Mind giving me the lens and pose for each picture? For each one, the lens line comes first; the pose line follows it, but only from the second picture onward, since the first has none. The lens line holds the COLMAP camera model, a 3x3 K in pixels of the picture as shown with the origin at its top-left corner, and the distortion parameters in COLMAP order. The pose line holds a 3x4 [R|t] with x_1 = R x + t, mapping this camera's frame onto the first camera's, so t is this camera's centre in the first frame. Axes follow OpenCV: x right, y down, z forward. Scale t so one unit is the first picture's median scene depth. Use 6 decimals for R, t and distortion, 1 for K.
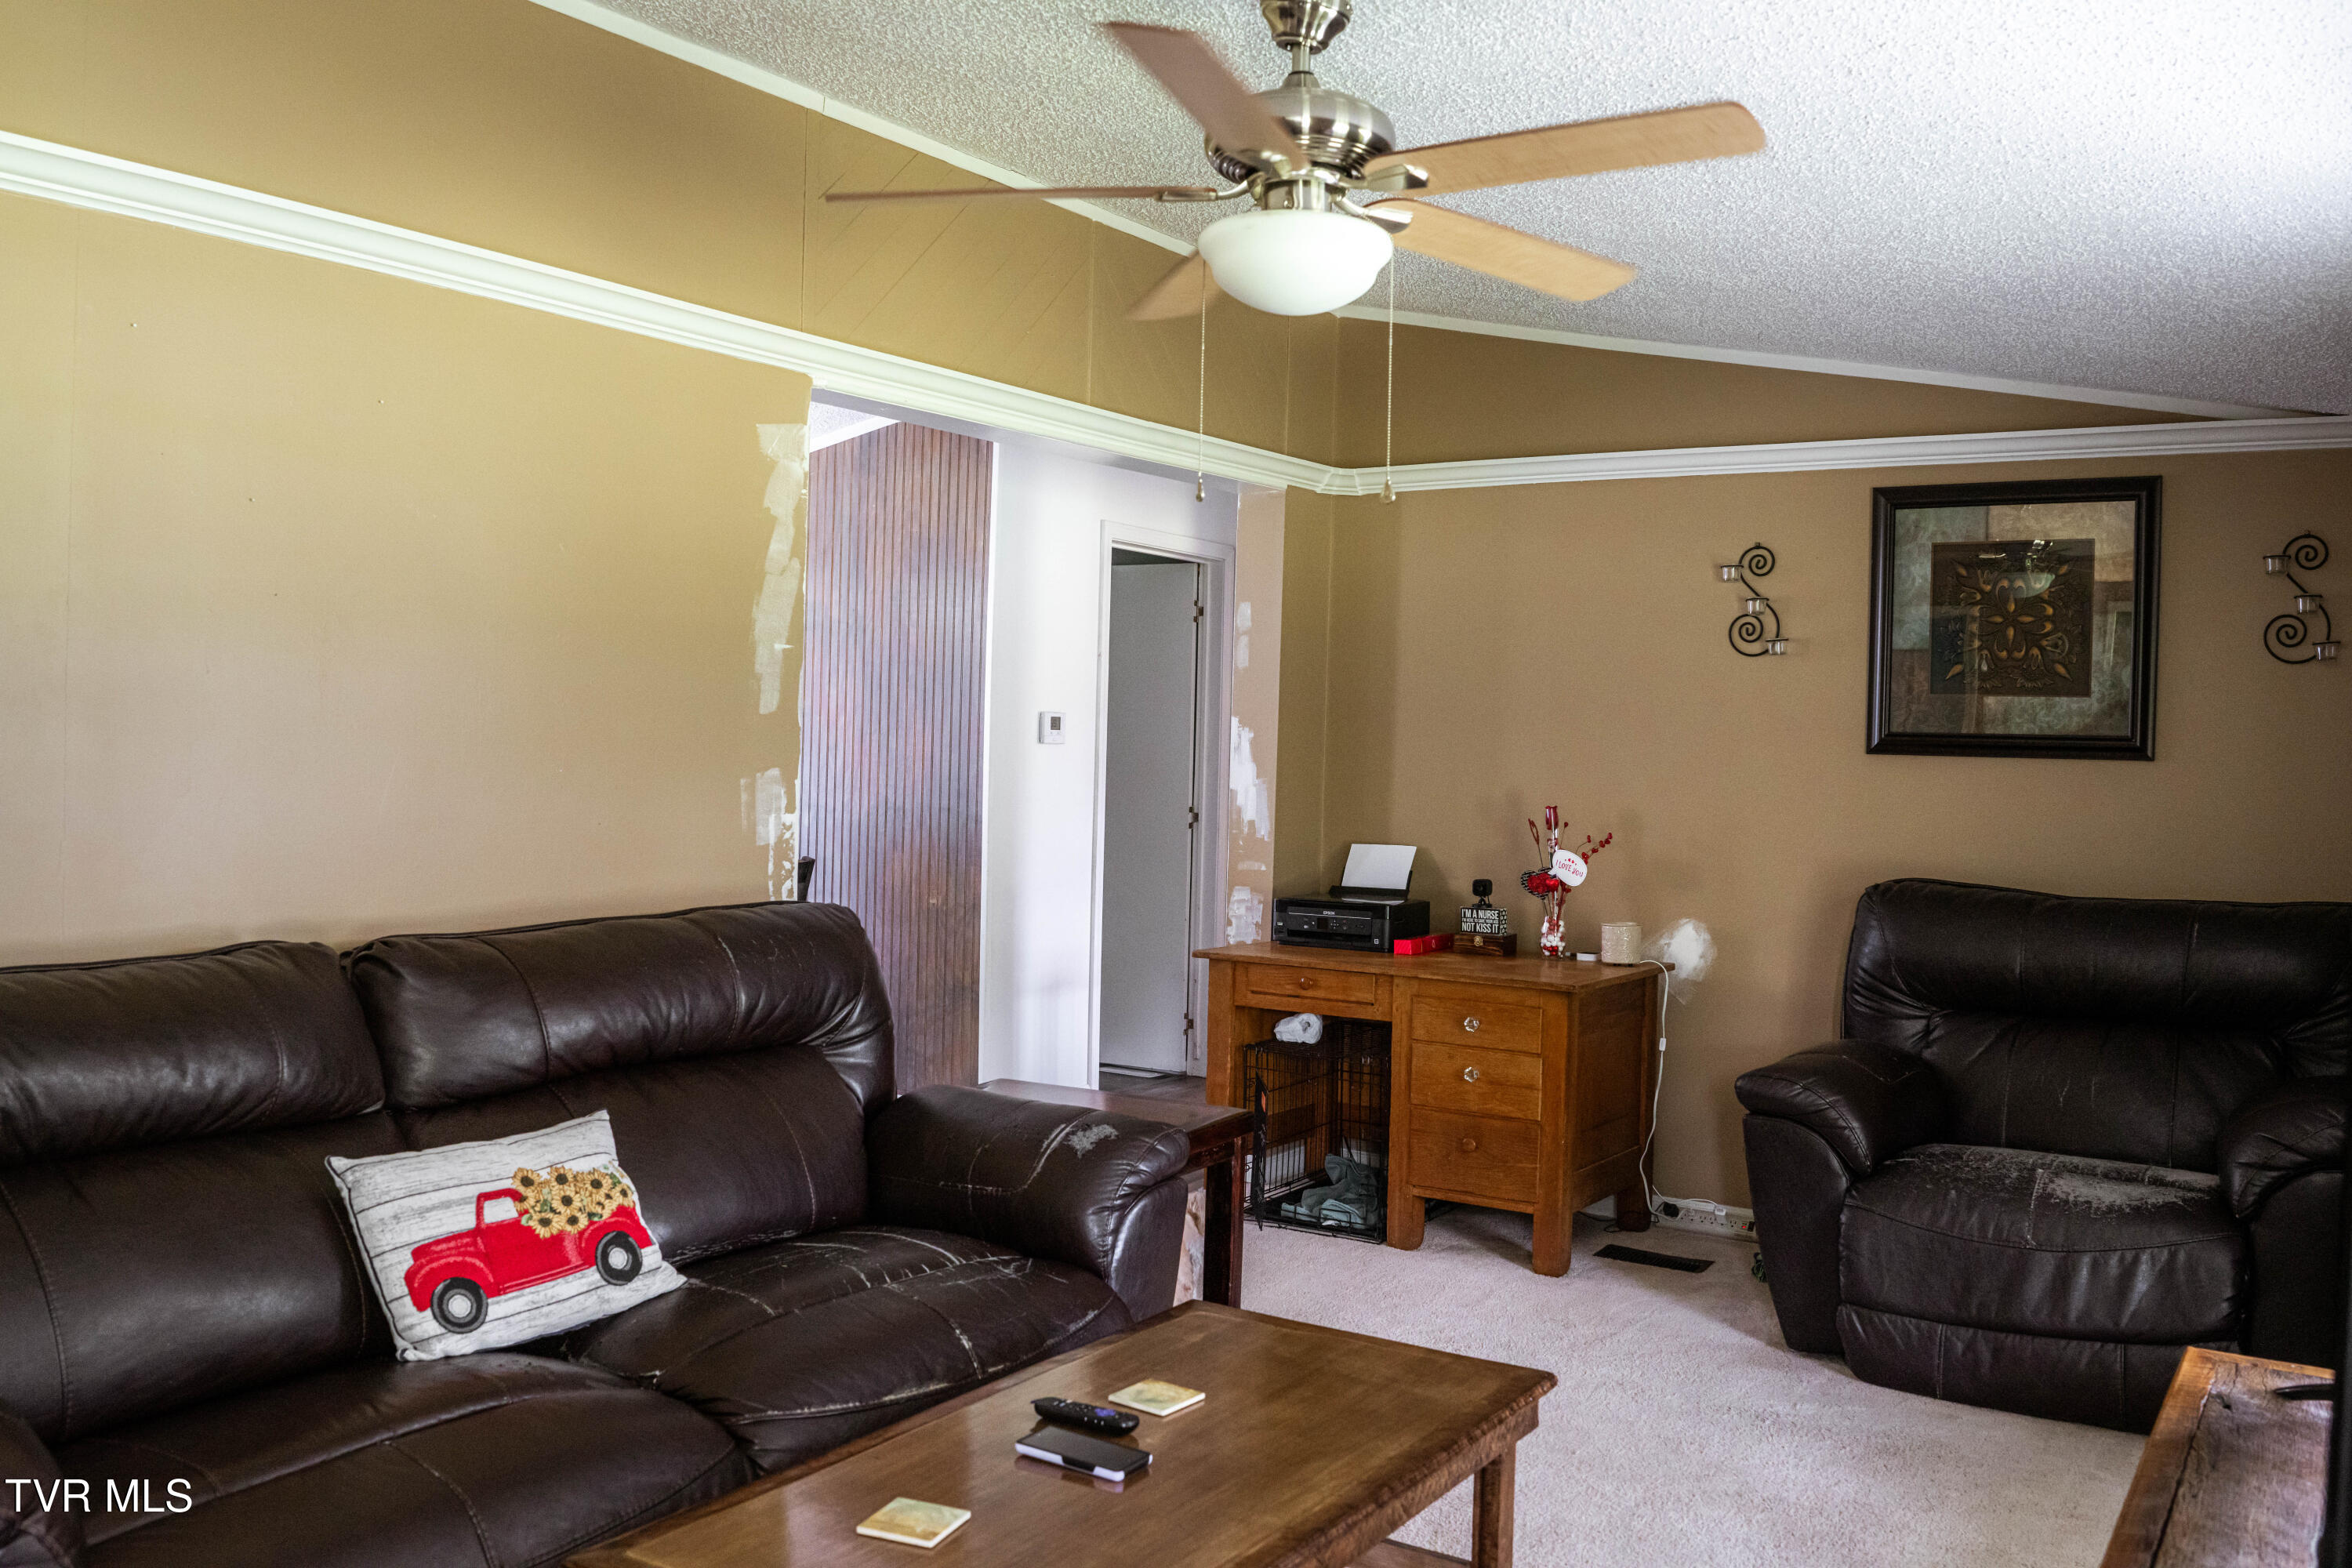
lens RADIAL K [[1903.9, 0, 1179.7], [0, 1903.9, 778.0], [0, 0, 1]] dist [-0.050256, -0.042111]
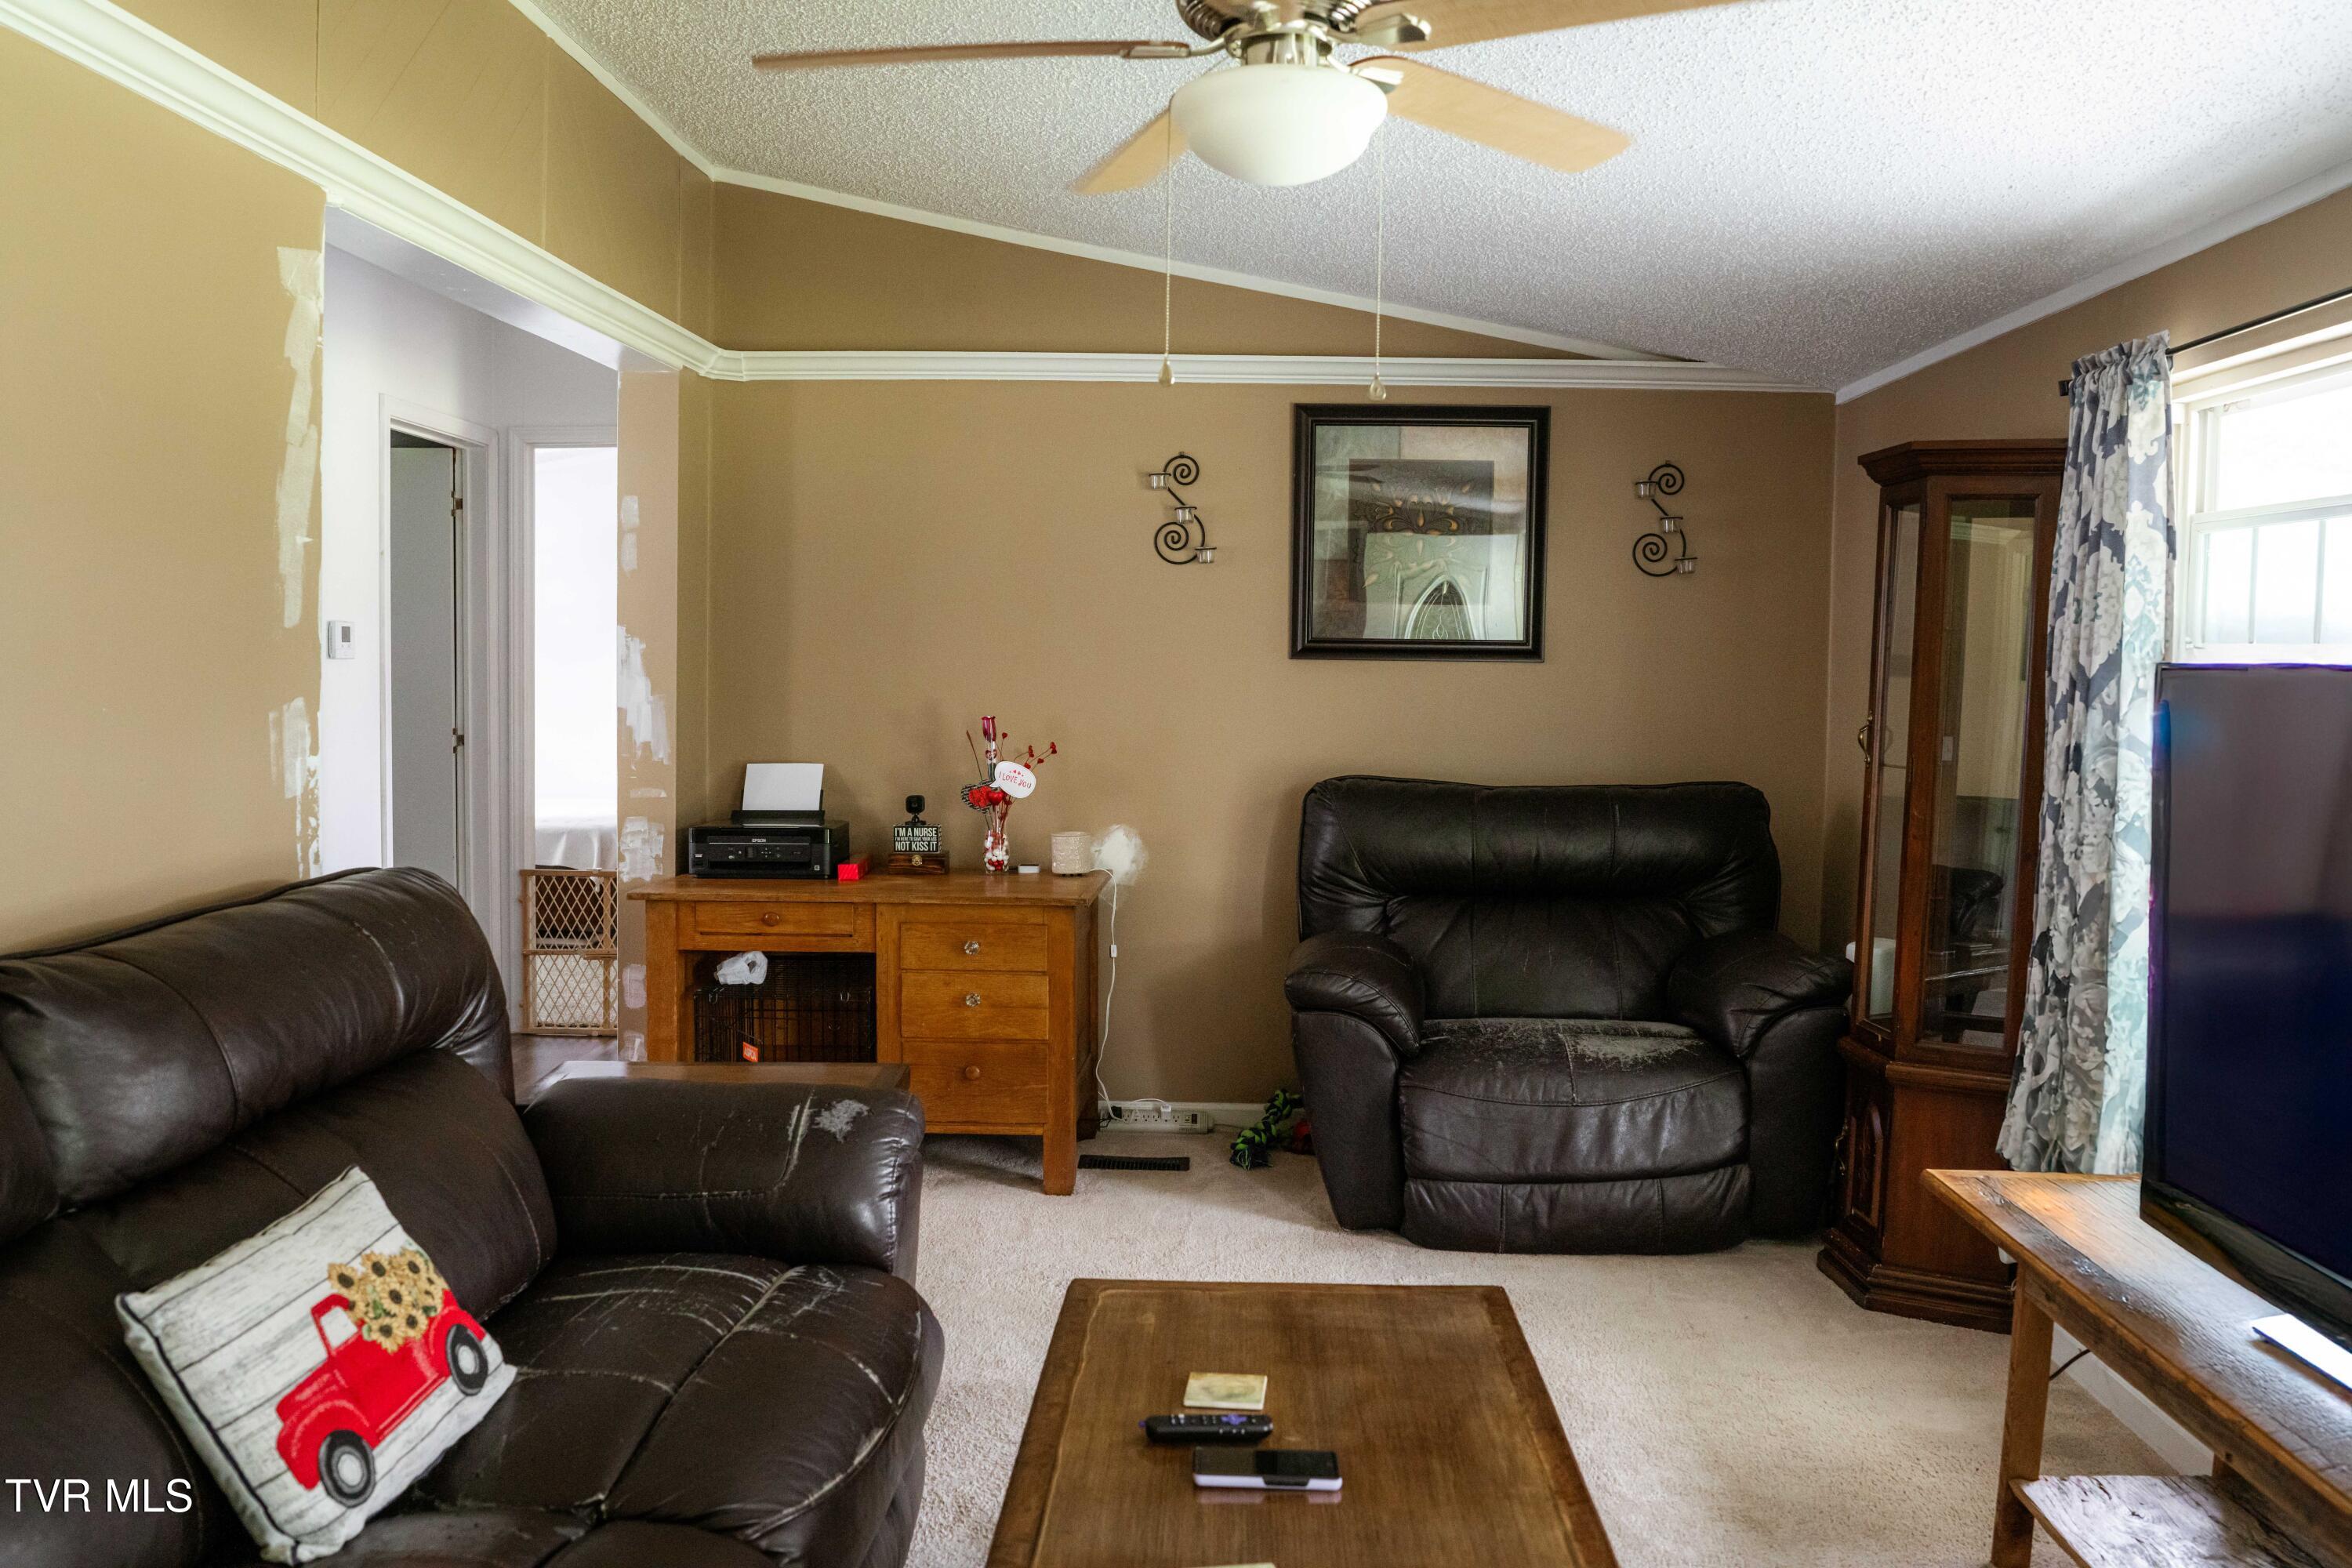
lens RADIAL K [[1903.9, 0, 1181.0], [0, 1903.9, 787.9], [0, 0, 1]] dist [-0.050256, -0.042111]
pose [[0.857086, -0.046732, 0.513050, -0.260148], [0.017976, 0.997984, 0.060873, -0.007519], [-0.514860, -0.042951, 0.856197, 0.138049]]
